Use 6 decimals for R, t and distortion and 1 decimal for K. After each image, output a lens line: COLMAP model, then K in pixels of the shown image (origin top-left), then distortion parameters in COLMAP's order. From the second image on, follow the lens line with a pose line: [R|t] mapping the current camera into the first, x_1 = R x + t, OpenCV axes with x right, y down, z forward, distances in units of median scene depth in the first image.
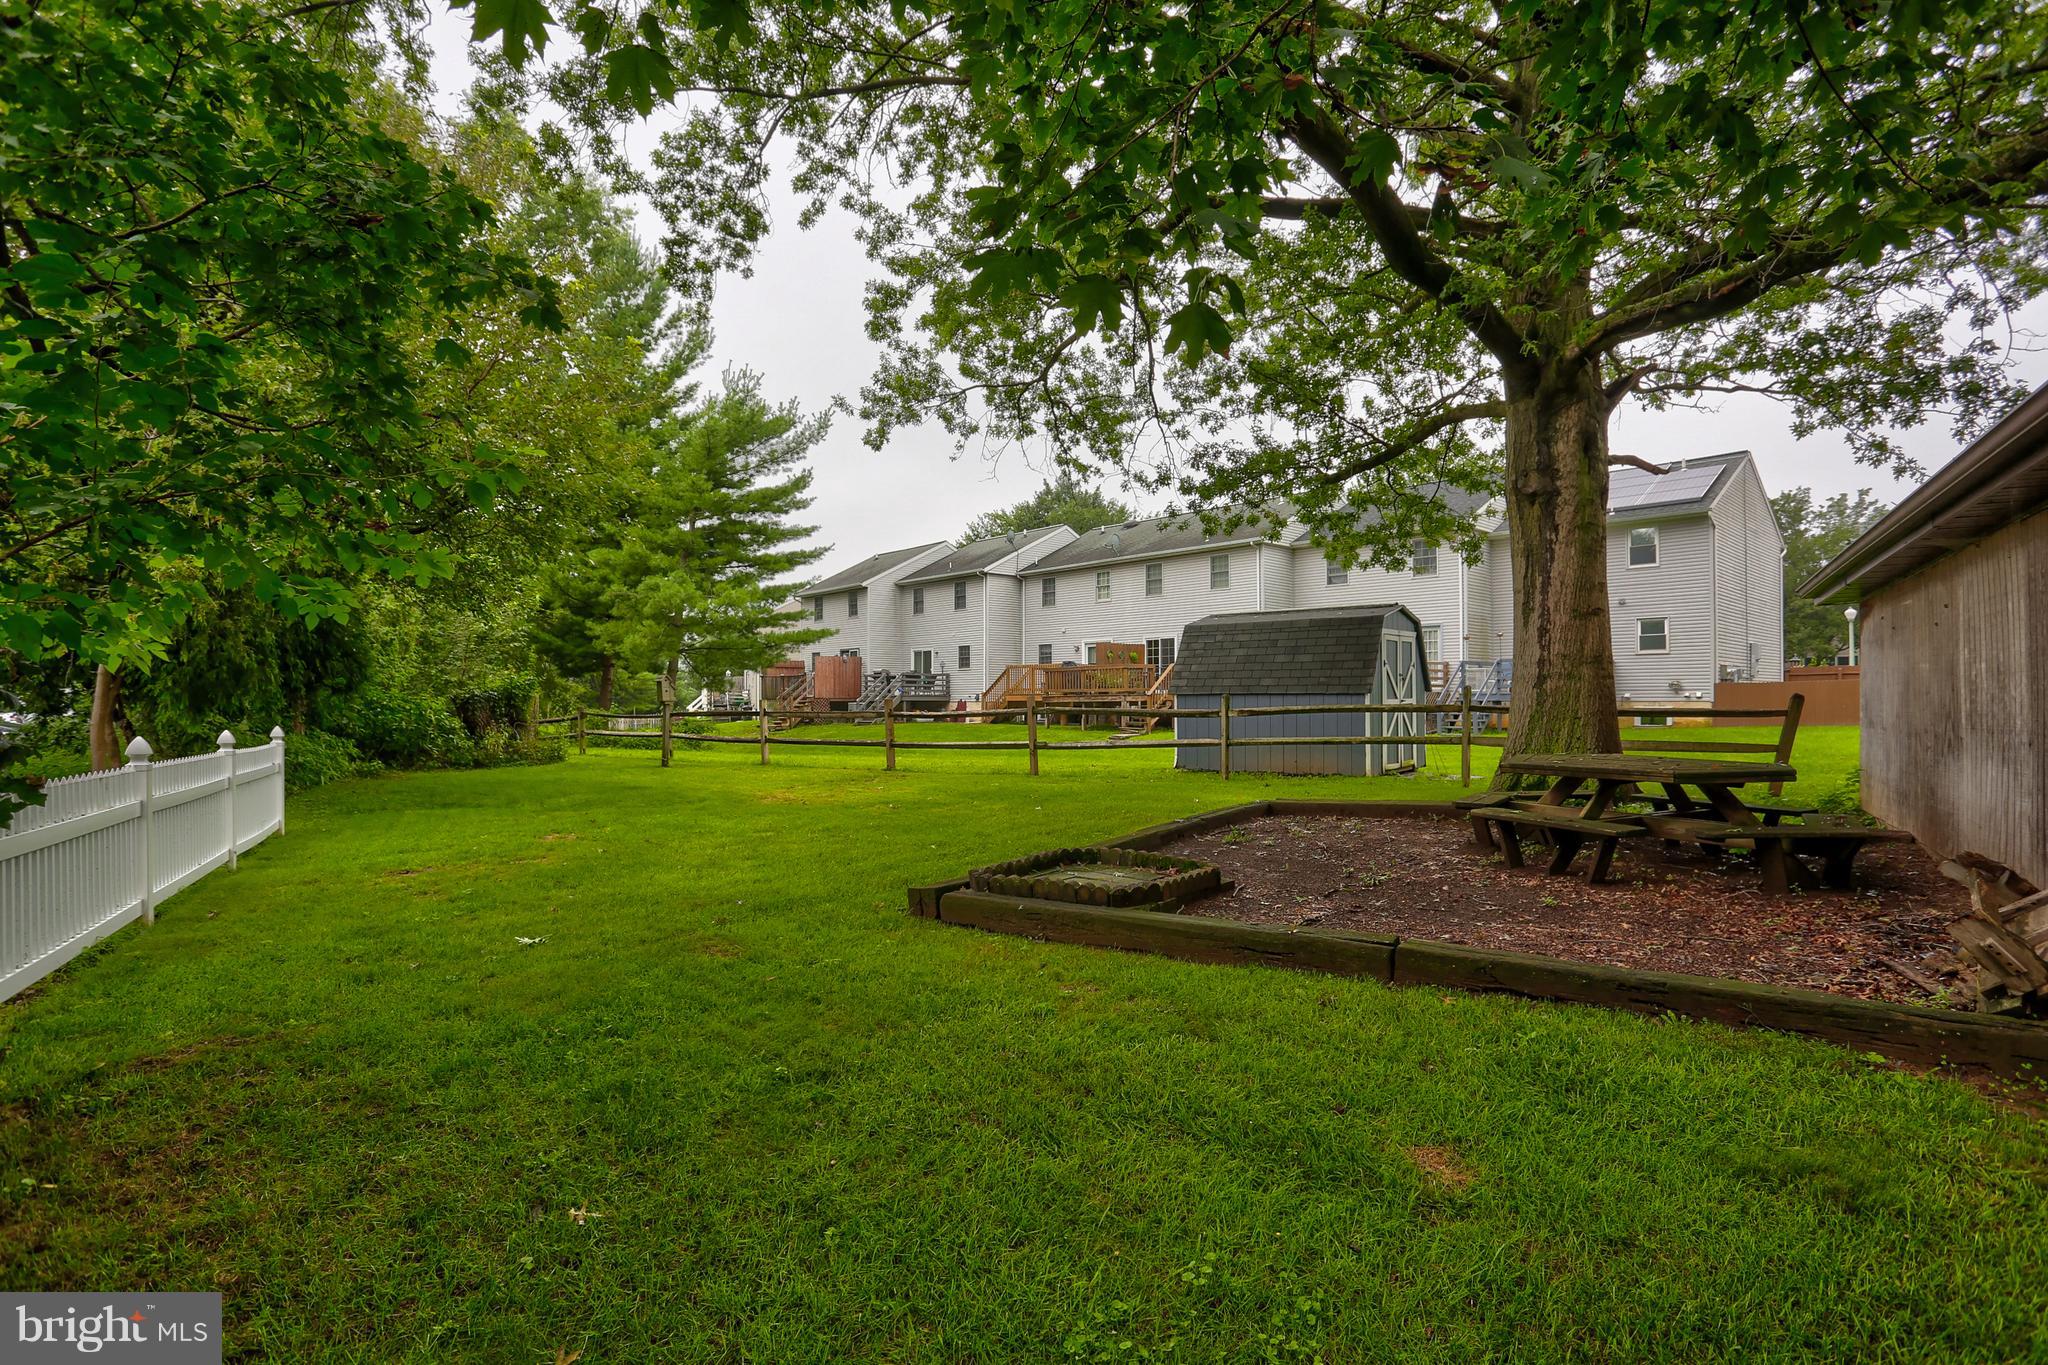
lens RADIAL K [[1015.8, 0, 994.7], [0, 1015.8, 693.7], [0, 0, 1]] dist [-0.050277, 0.012737]
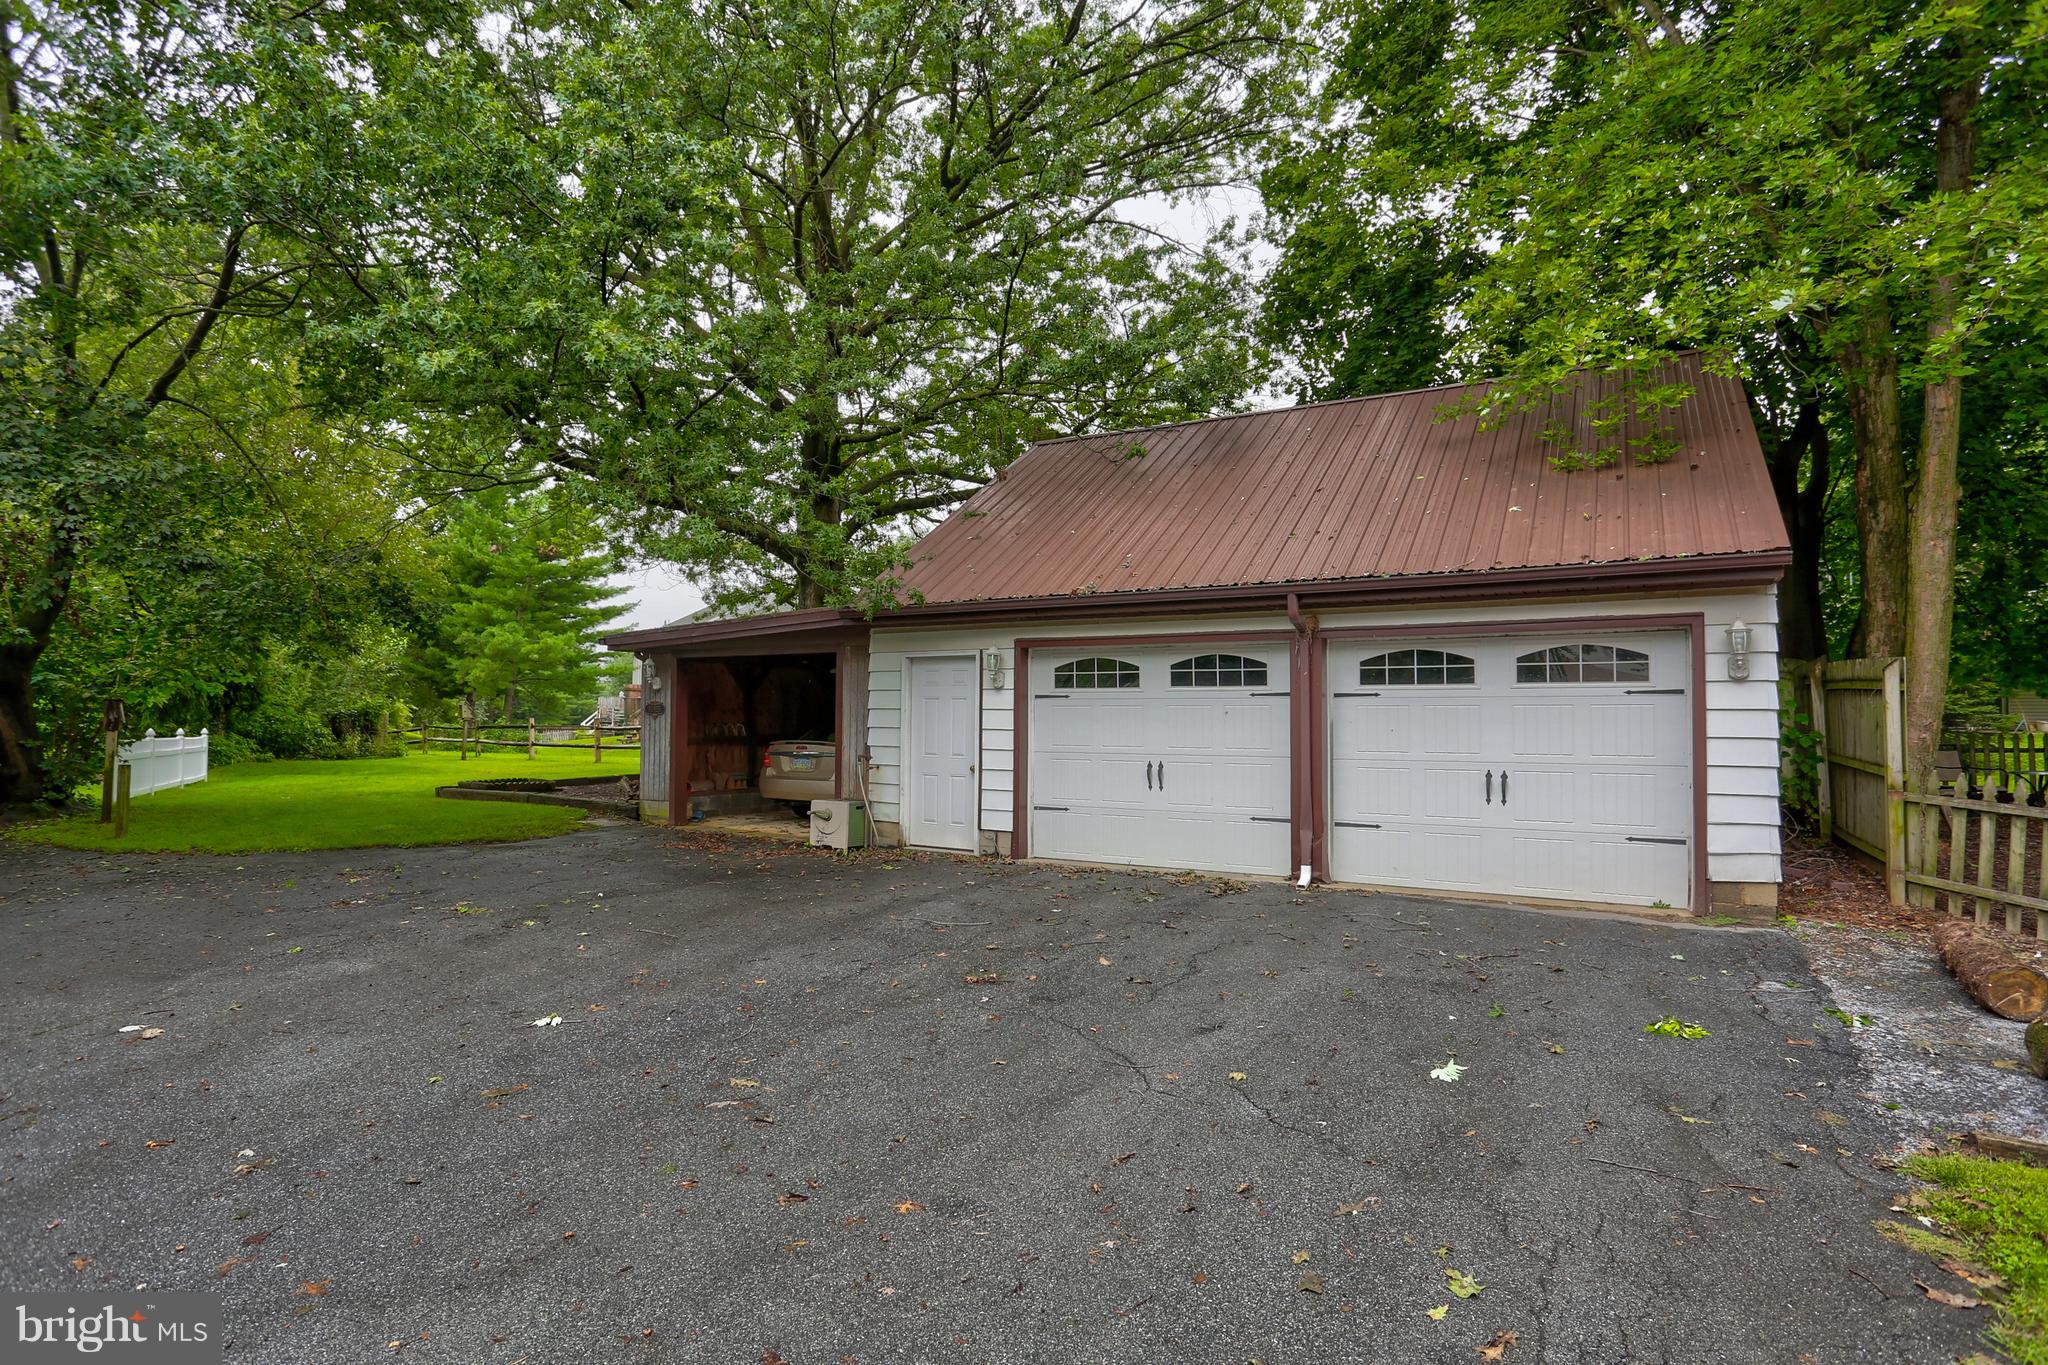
lens RADIAL K [[1015.8, 0, 988.9], [0, 1015.8, 697.2], [0, 0, 1]] dist [-0.050277, 0.012737]
pose [[0.999157, 0.013511, 0.038764, 0.279090], [-0.012816, 0.999754, -0.018123, -0.004853], [-0.039000, 0.017611, 0.999084, -0.377761]]
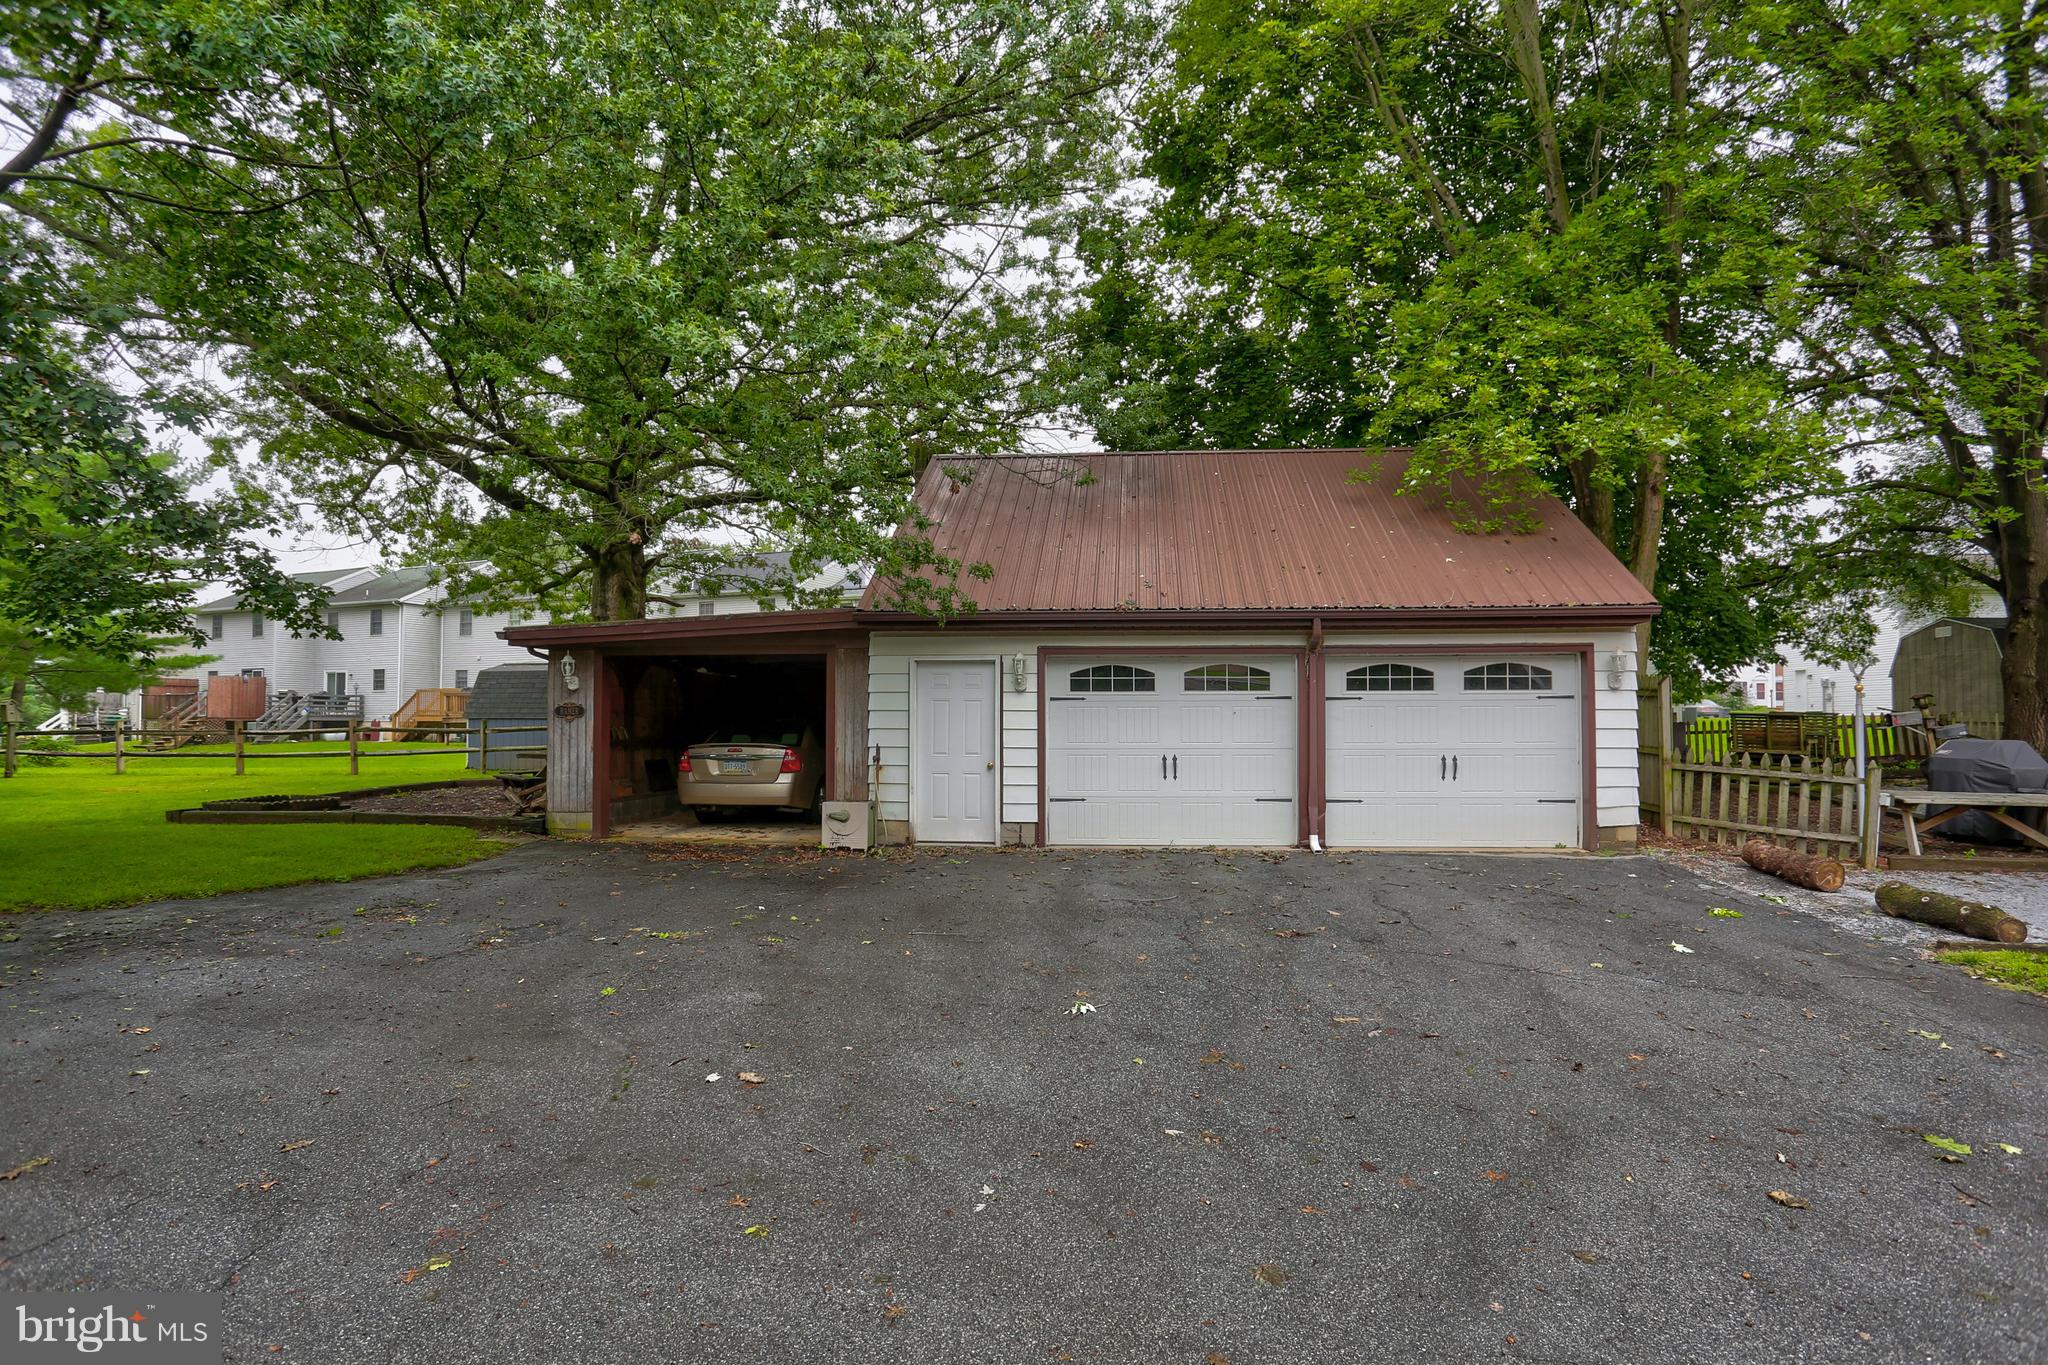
lens RADIAL K [[1015.8, 0, 1014.6], [0, 1015.8, 683.9], [0, 0, 1]] dist [-0.050277, 0.012737]
pose [[0.885870, 0.019759, 0.463513, 0.116266], [-0.006137, 0.999504, -0.030878, -0.005335], [-0.463893, 0.024509, 0.885552, -0.363181]]
